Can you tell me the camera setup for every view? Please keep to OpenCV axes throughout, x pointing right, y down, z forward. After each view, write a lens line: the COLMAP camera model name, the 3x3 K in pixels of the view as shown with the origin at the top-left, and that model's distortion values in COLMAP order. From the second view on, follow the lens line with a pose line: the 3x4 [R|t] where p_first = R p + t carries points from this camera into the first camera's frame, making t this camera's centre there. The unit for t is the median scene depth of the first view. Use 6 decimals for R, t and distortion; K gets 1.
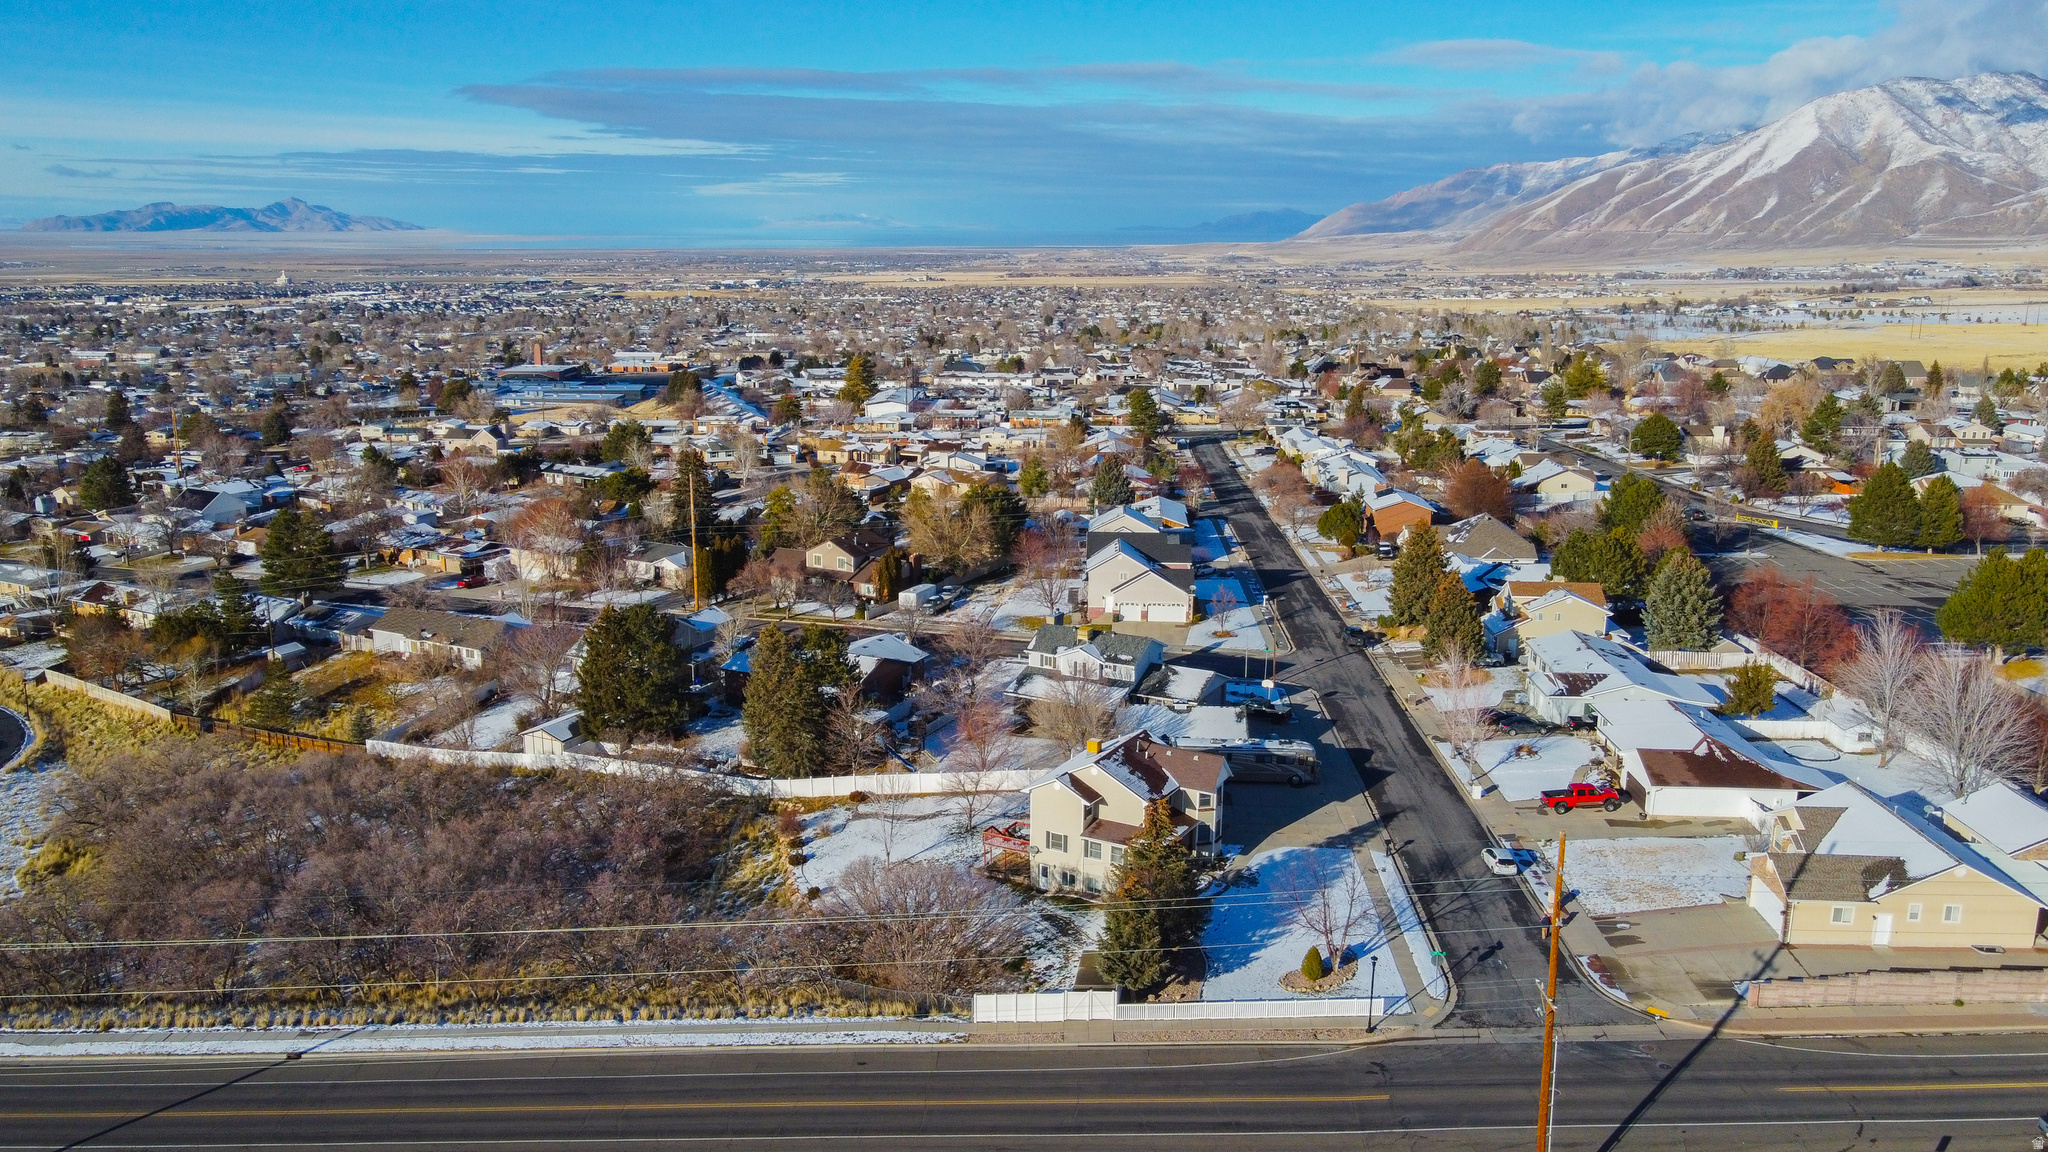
lens RADIAL K [[1598.0, 0, 1013.6], [0, 1598.0, 572.5], [0, 0, 1]] dist [0.002211, 0.039273]
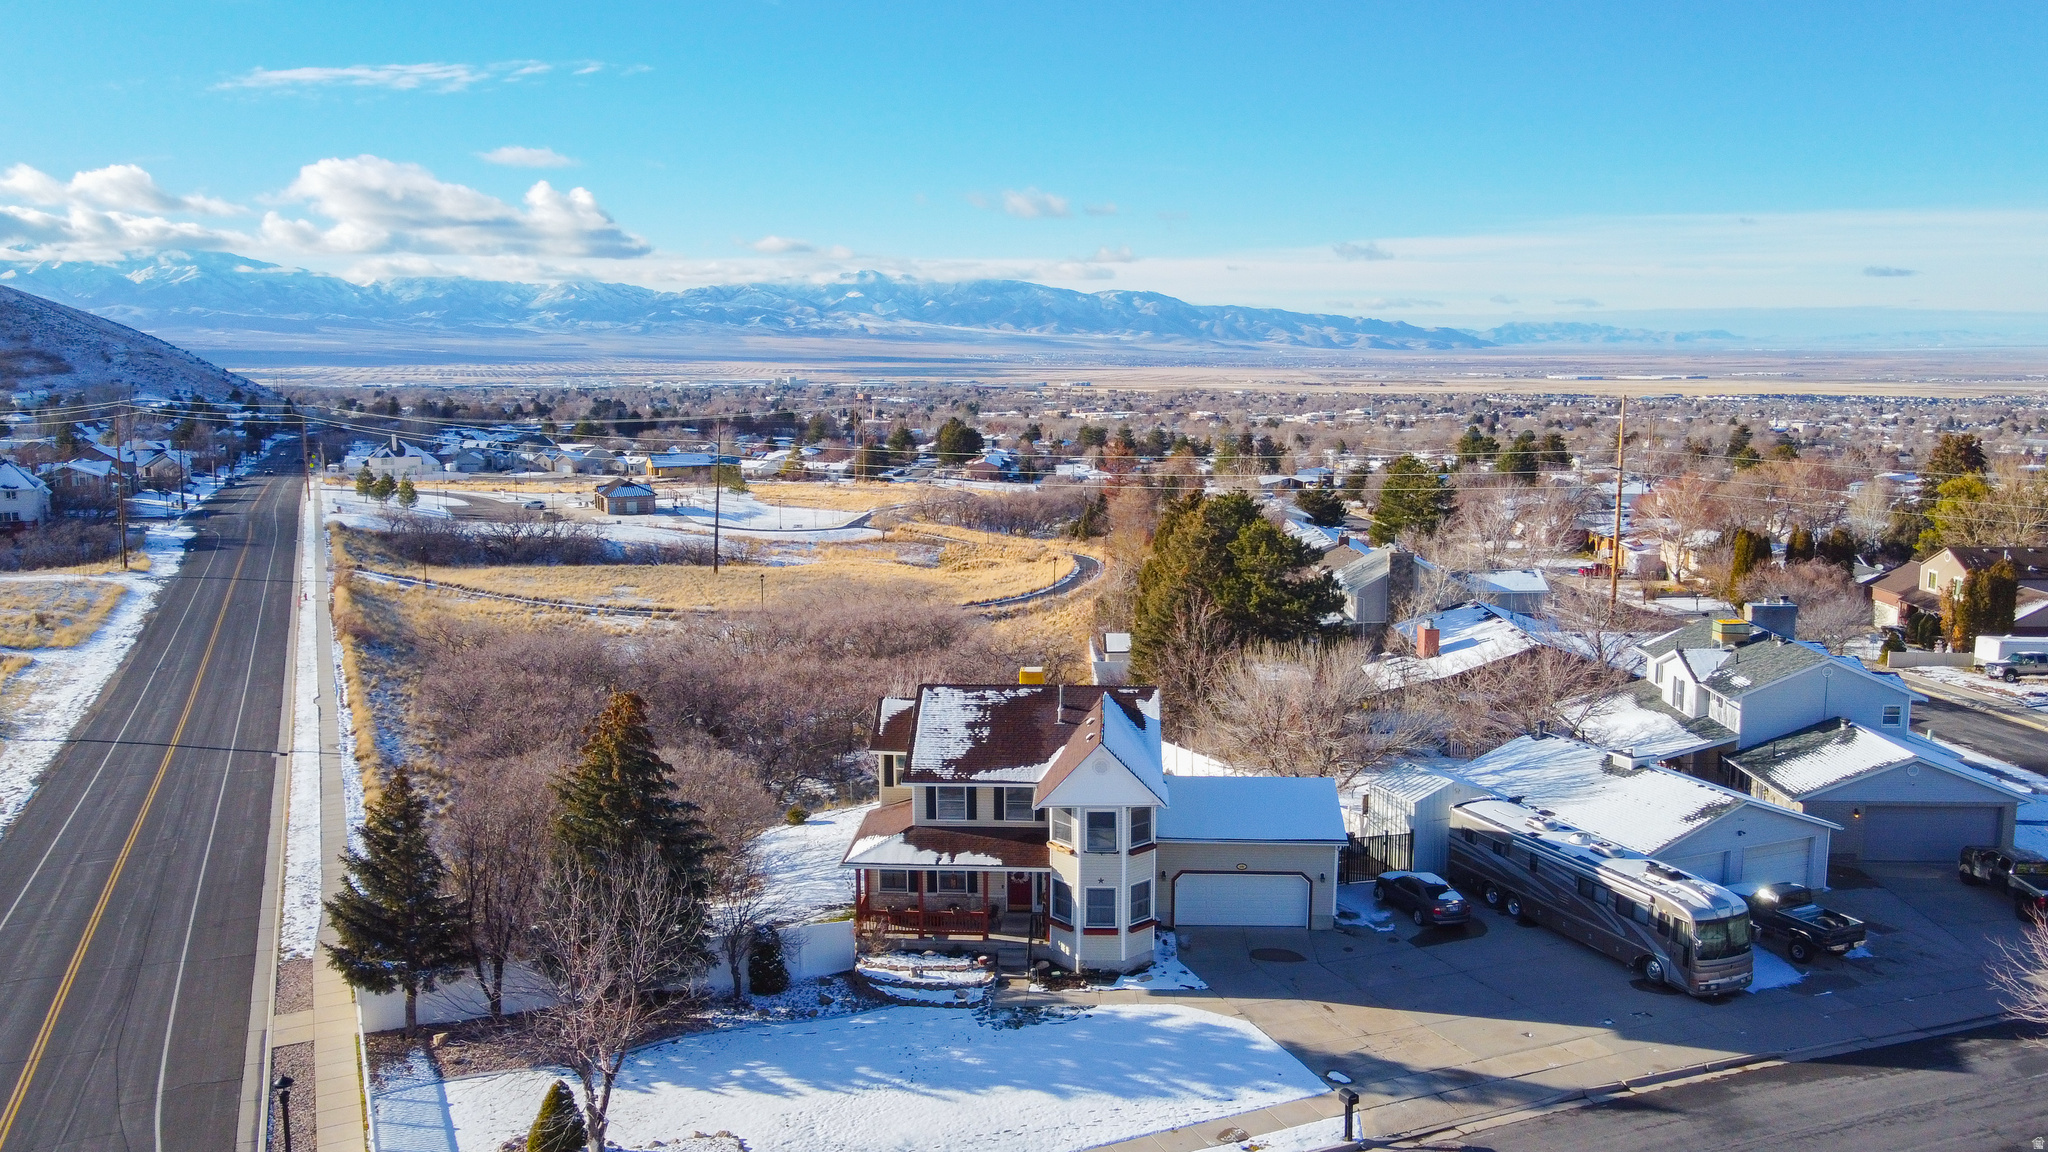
lens RADIAL K [[1633.3, 0, 1012.8], [0, 1633.3, 572.6], [0, 0, 1]] dist [-0.007098, 0.047985]
pose [[0.433367, 0.122987, -0.892786, 0.400377], [-0.190849, 0.980701, 0.042458, 0.042230], [0.880778, 0.151988, 0.448475, 0.593784]]
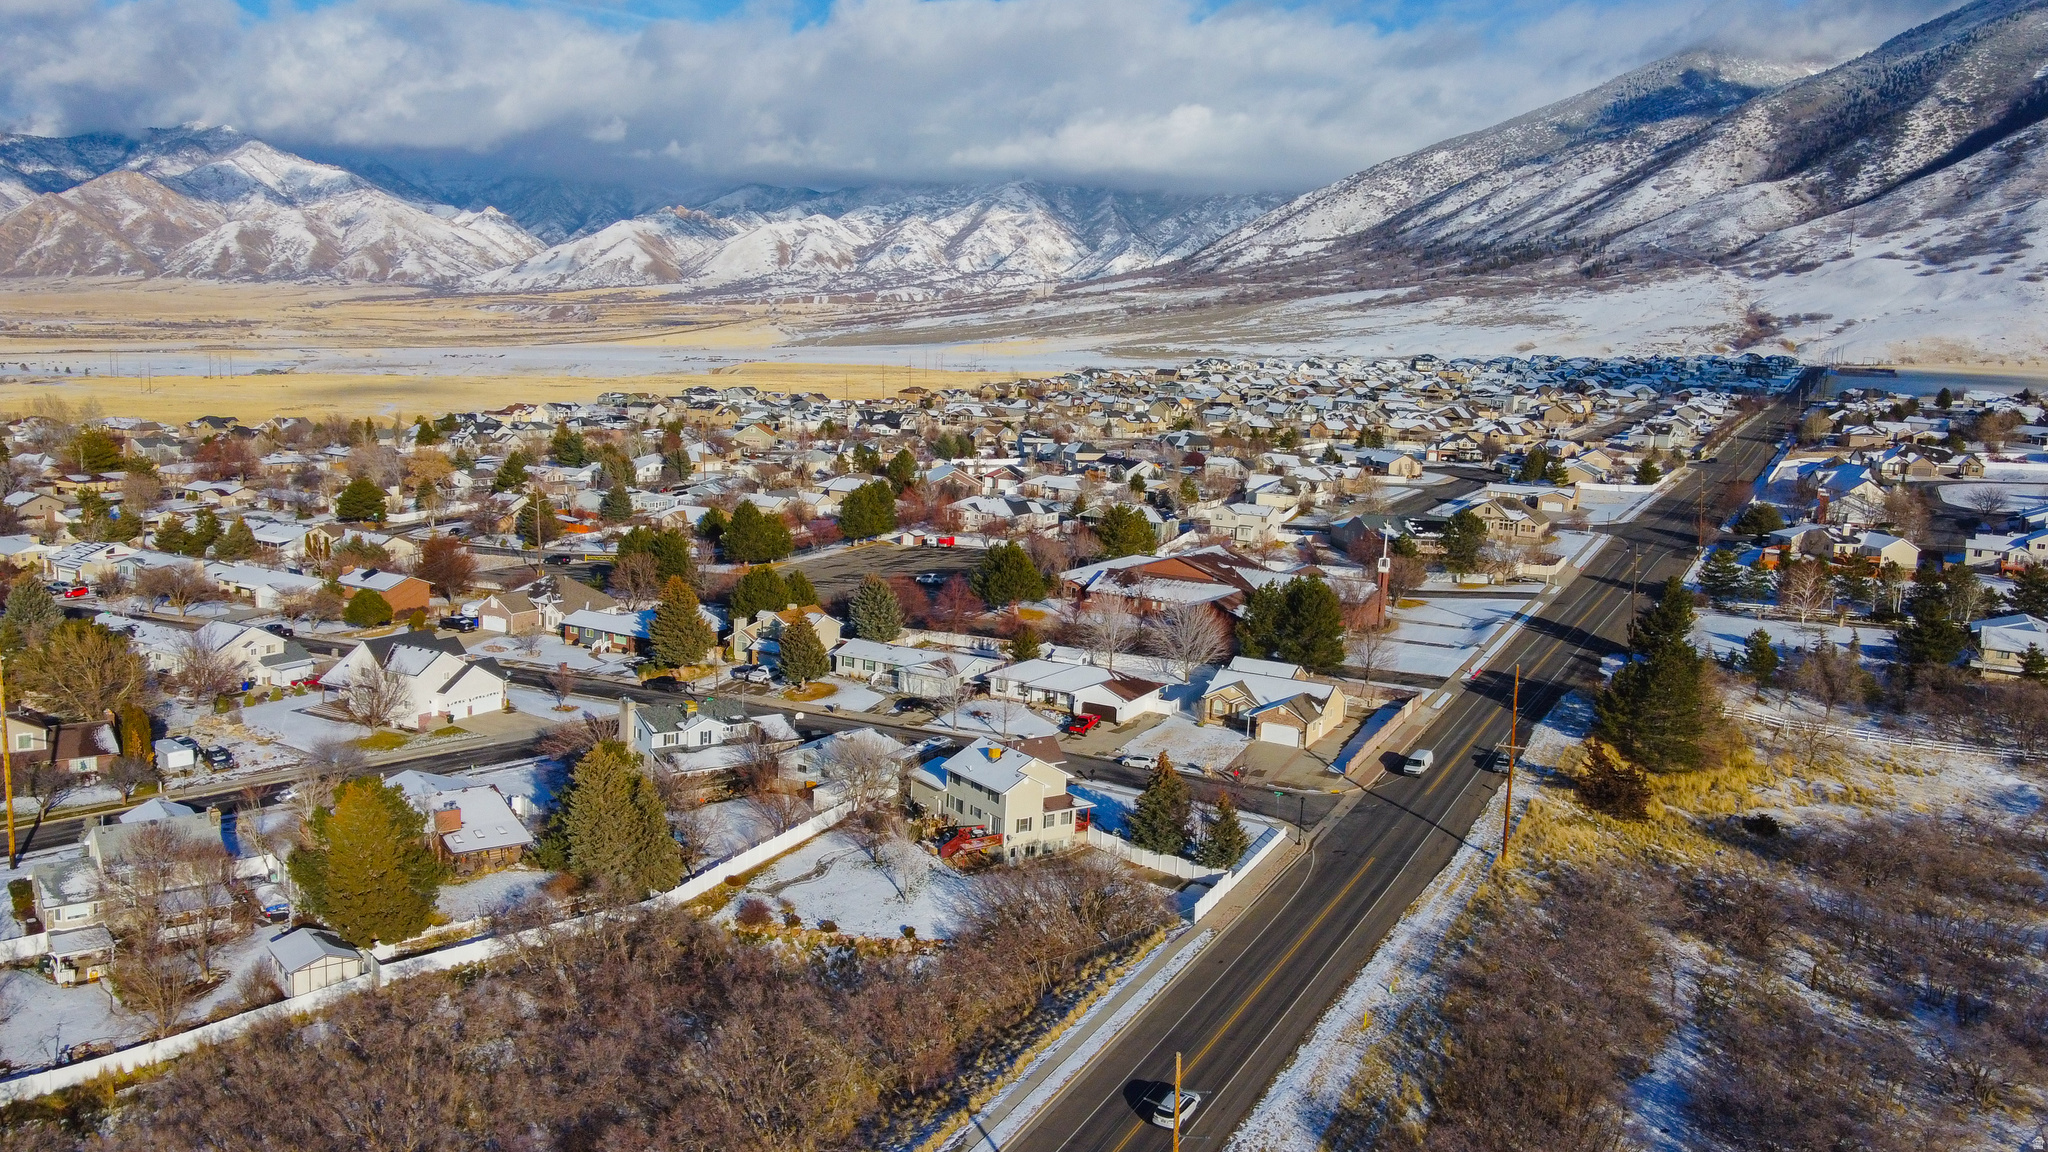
lens RADIAL K [[1629.2, 0, 1056.0], [0, 1629.2, 574.6], [0, 0, 1]] dist [-0.000185, 0.053707]
pose [[0.407310, -0.125603, 0.904612, -0.866348], [0.150958, 0.986133, 0.068951, -0.091332], [-0.900728, 0.108474, 0.420623, 0.303561]]
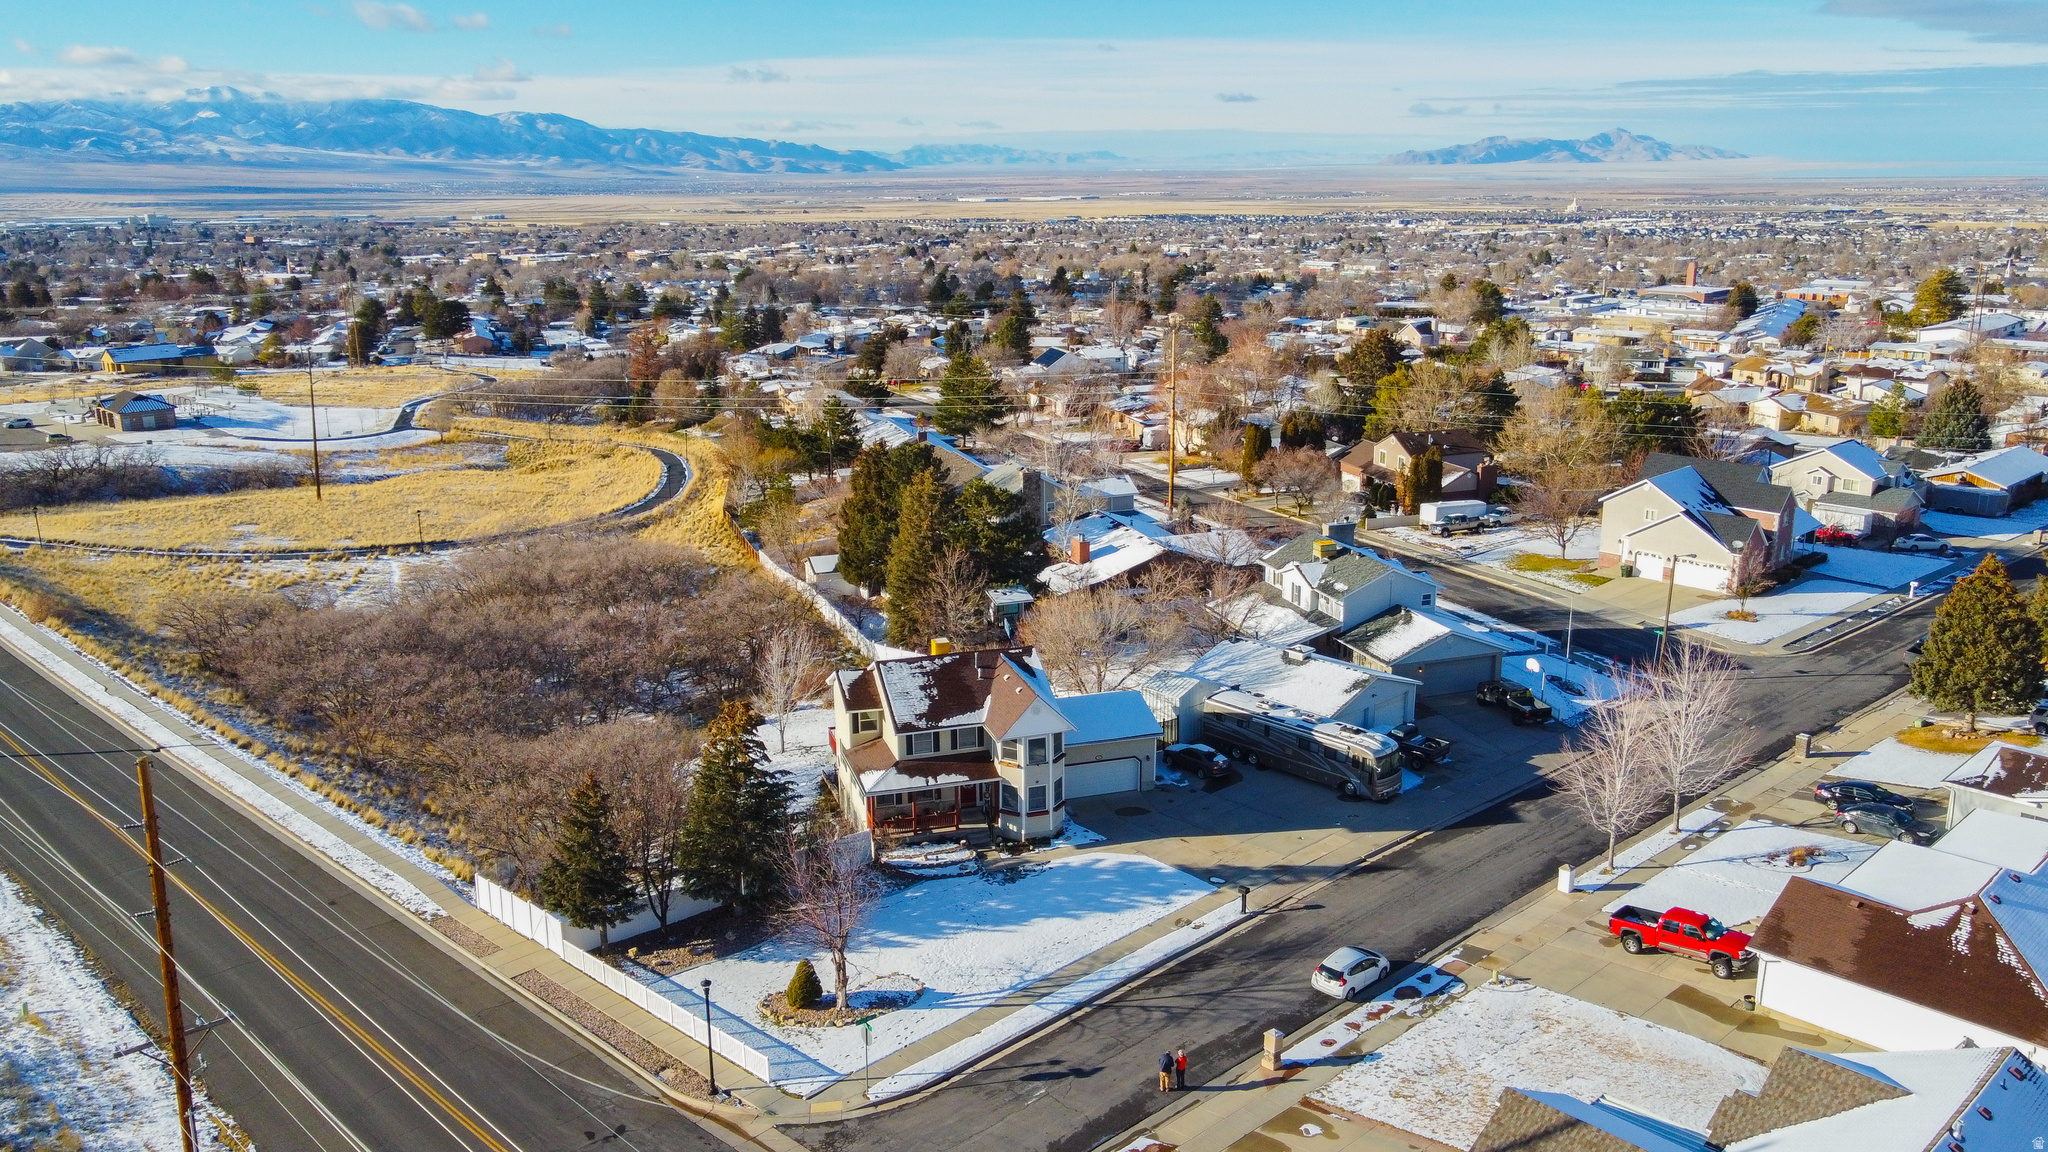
lens RADIAL K [[1621.1, 0, 1027.6], [0, 1621.1, 572.6], [0, 0, 1]] dist [0.000859, 0.040619]
pose [[0.723125, 0.161615, -0.671544, 0.453769], [-0.136912, 0.986488, 0.089982, 0.000842], [0.677012, 0.026874, 0.735481, 0.373378]]
